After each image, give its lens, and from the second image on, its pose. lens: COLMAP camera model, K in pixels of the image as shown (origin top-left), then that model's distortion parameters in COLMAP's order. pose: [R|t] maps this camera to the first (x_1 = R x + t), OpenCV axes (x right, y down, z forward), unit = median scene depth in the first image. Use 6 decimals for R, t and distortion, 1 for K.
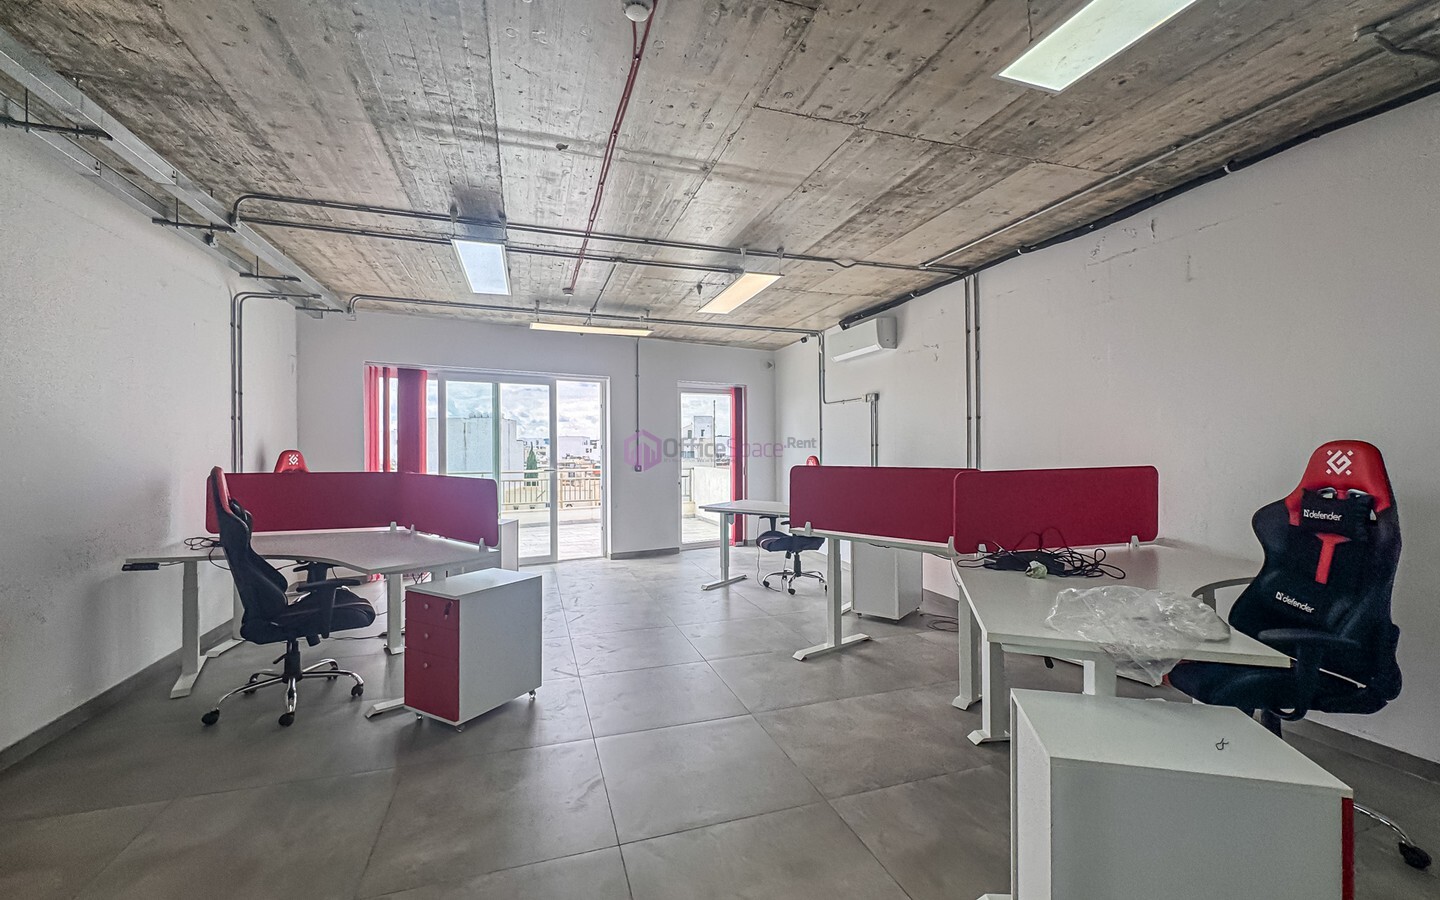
lens RADIAL K [[575.0, 0, 717.6], [0, 575.0, 452.5], [0, 0, 1]] dist [-0.003822, 0.000327]
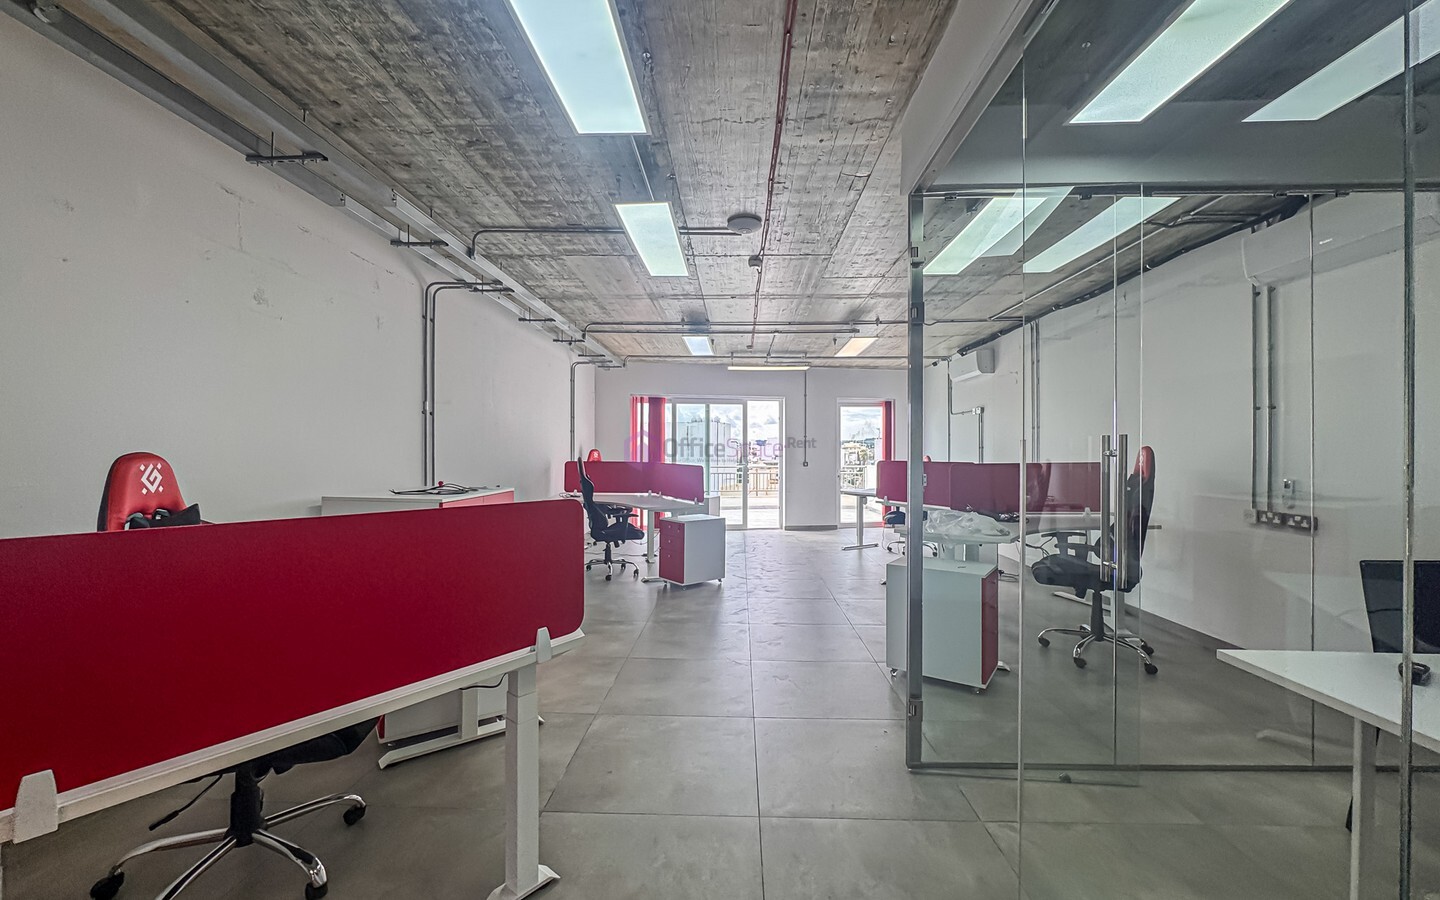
lens RADIAL K [[575.0, 0, 720.3], [0, 575.0, 451.8], [0, 0, 1]] dist [-0.003822, 0.000327]
pose [[0.936702, 0.006364, -0.350071, 0.205632], [-0.007673, 0.999968, -0.002353, 0.004776], [0.350044, 0.004890, 0.936720, -0.468036]]
